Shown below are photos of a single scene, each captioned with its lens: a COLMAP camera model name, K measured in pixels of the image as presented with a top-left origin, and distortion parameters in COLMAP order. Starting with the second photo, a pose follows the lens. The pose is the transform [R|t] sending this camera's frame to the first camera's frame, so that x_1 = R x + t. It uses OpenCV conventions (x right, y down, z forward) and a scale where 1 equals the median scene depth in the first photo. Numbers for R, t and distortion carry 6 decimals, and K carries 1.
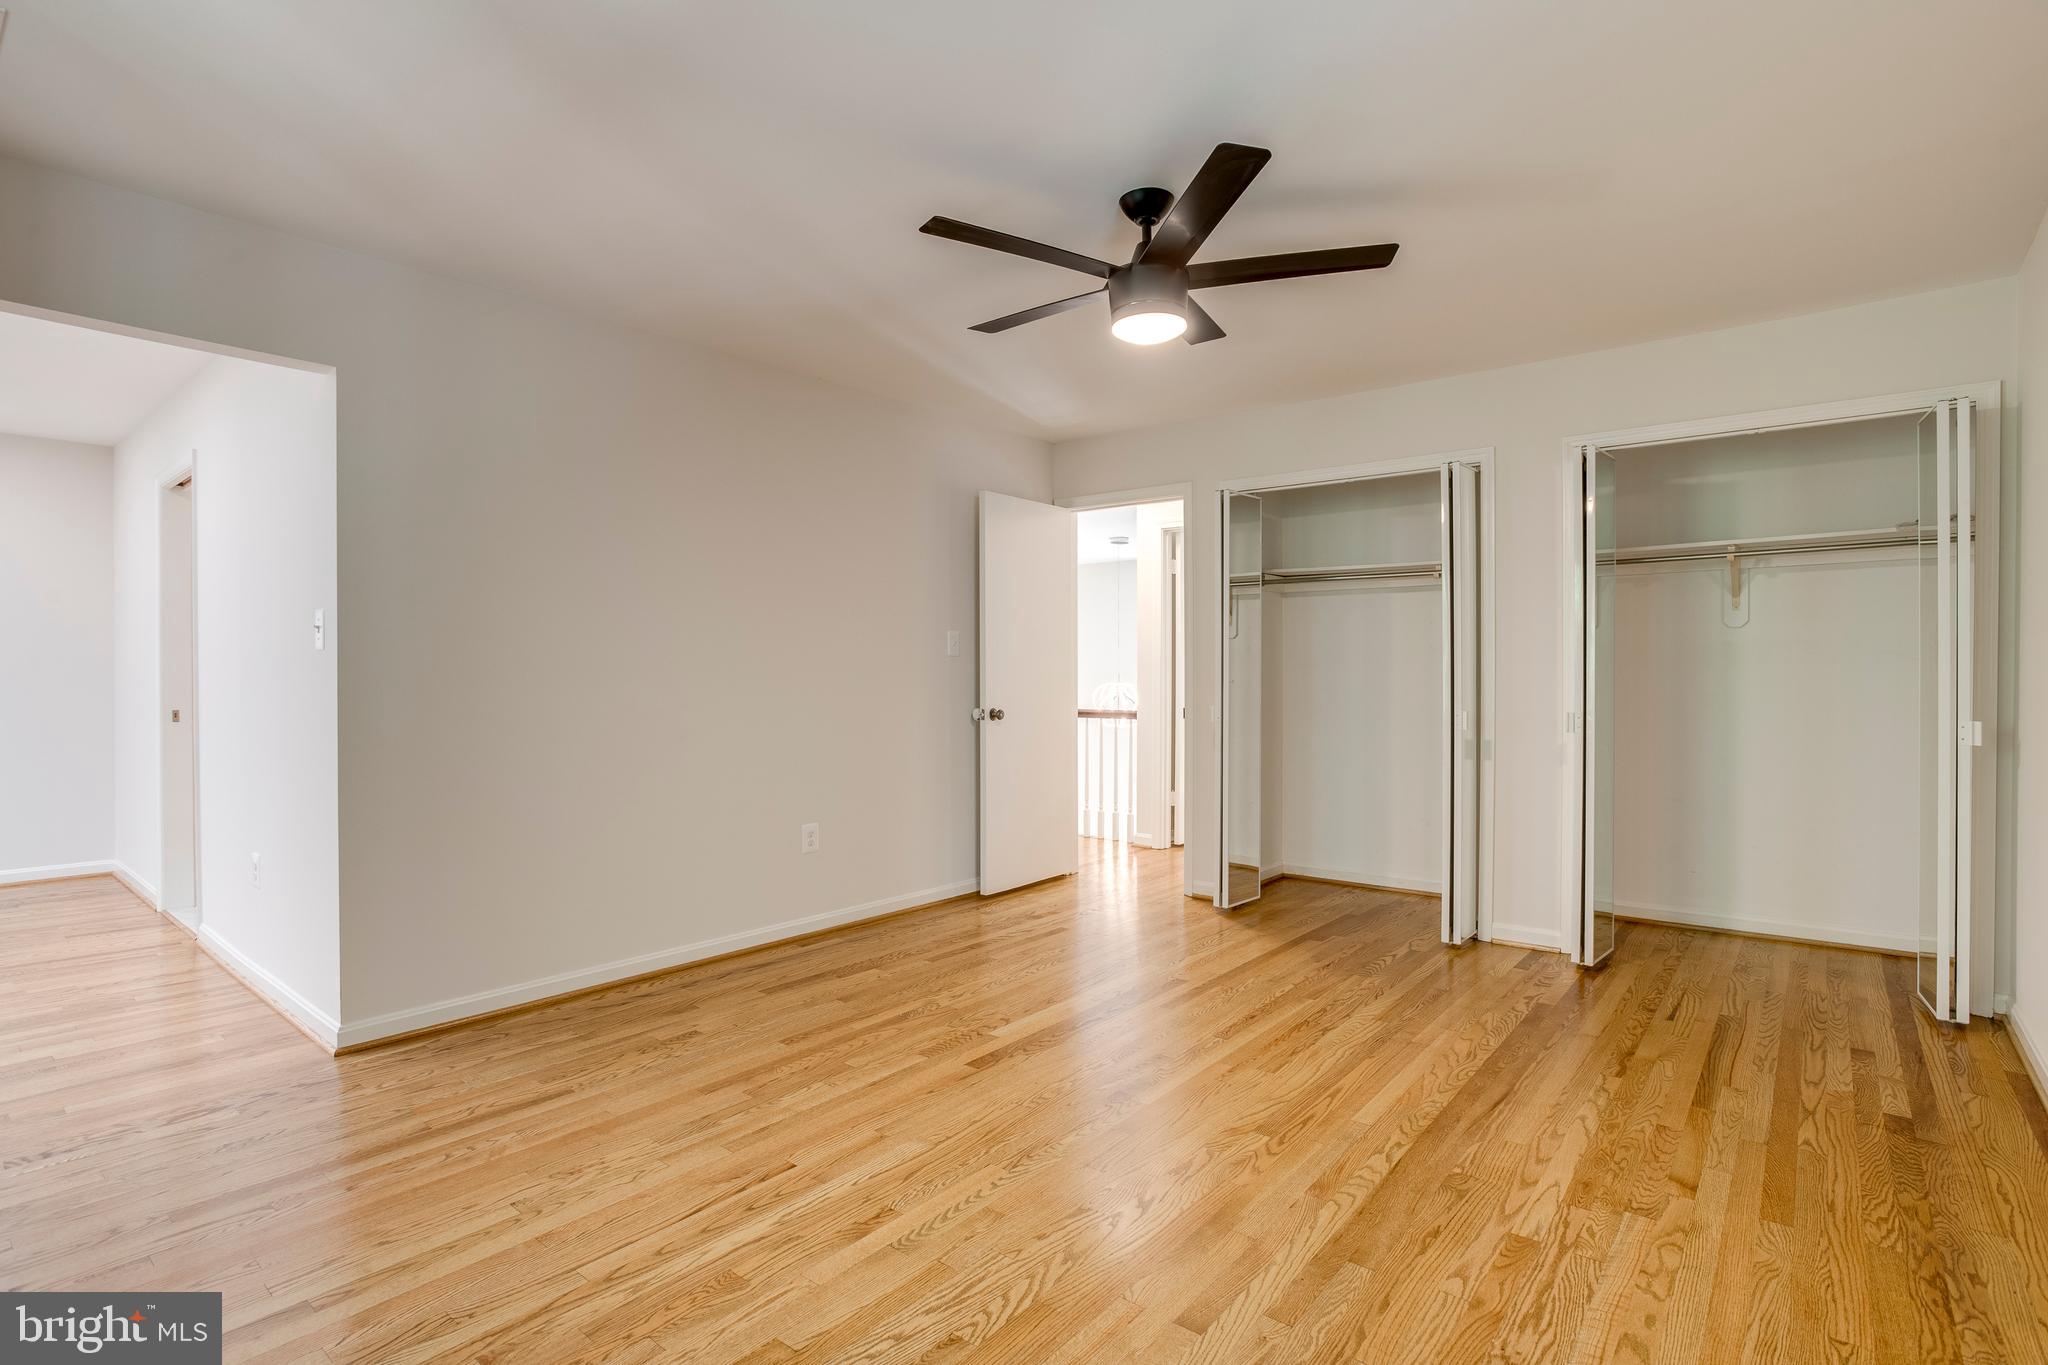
lens RADIAL K [[995.0, 0, 1020.2], [0, 995.0, 680.0], [0, 0, 1]] dist [-0.065966, 0.029578]
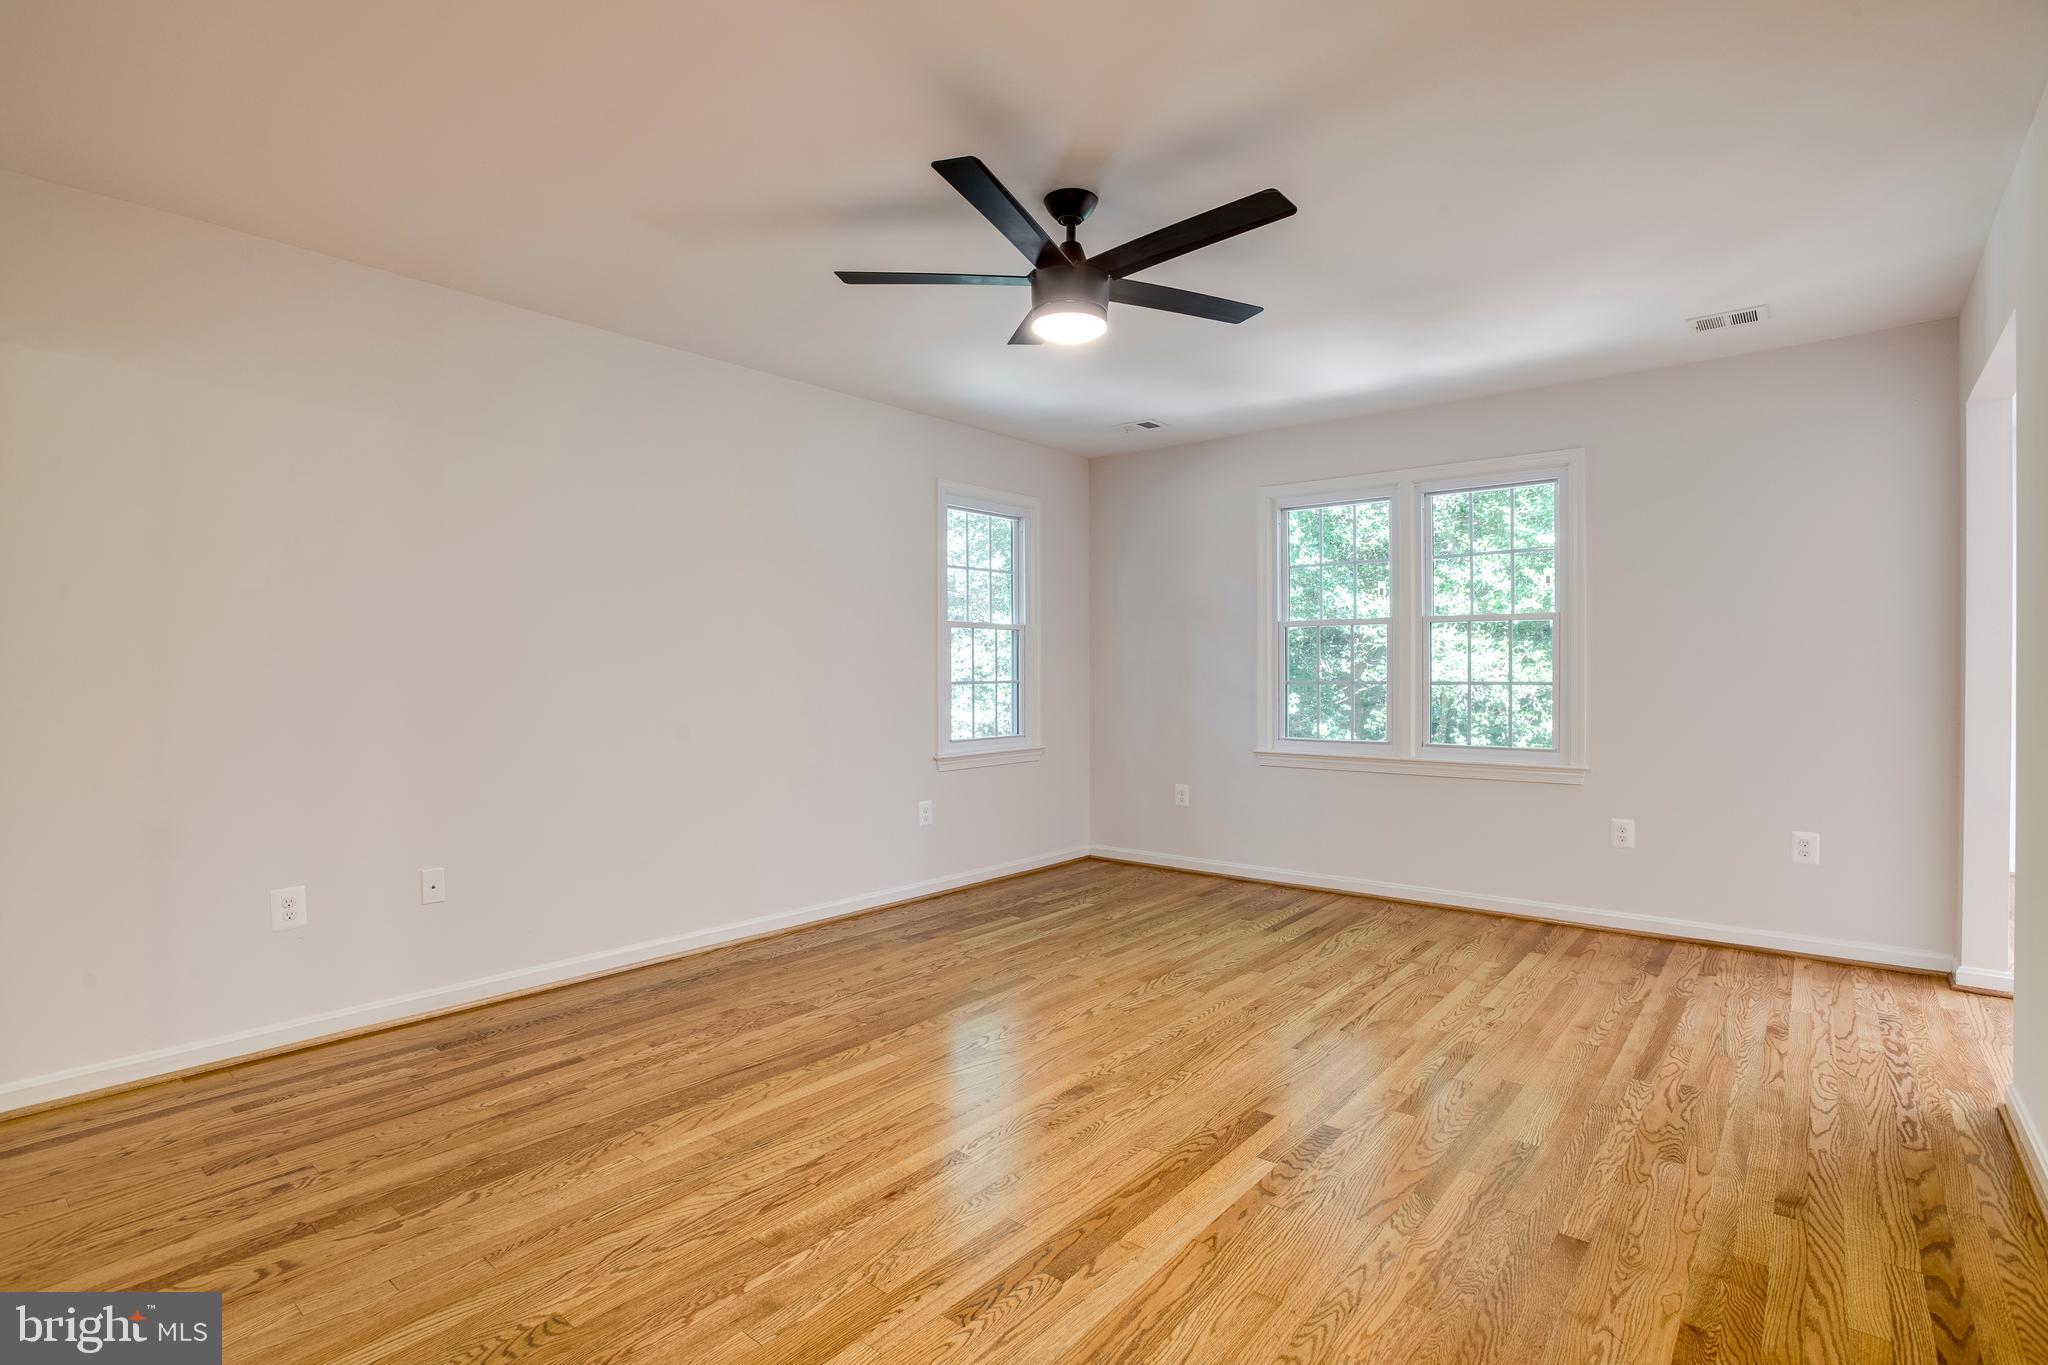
lens RADIAL K [[995.0, 0, 1020.2], [0, 995.0, 680.0], [0, 0, 1]] dist [-0.065966, 0.029578]
pose [[-0.999976, 0.004172, 0.005621, 0.177627], [0.004275, 0.999821, 0.018440, -0.015504], [-0.005543, 0.018463, -0.999814, 2.018553]]
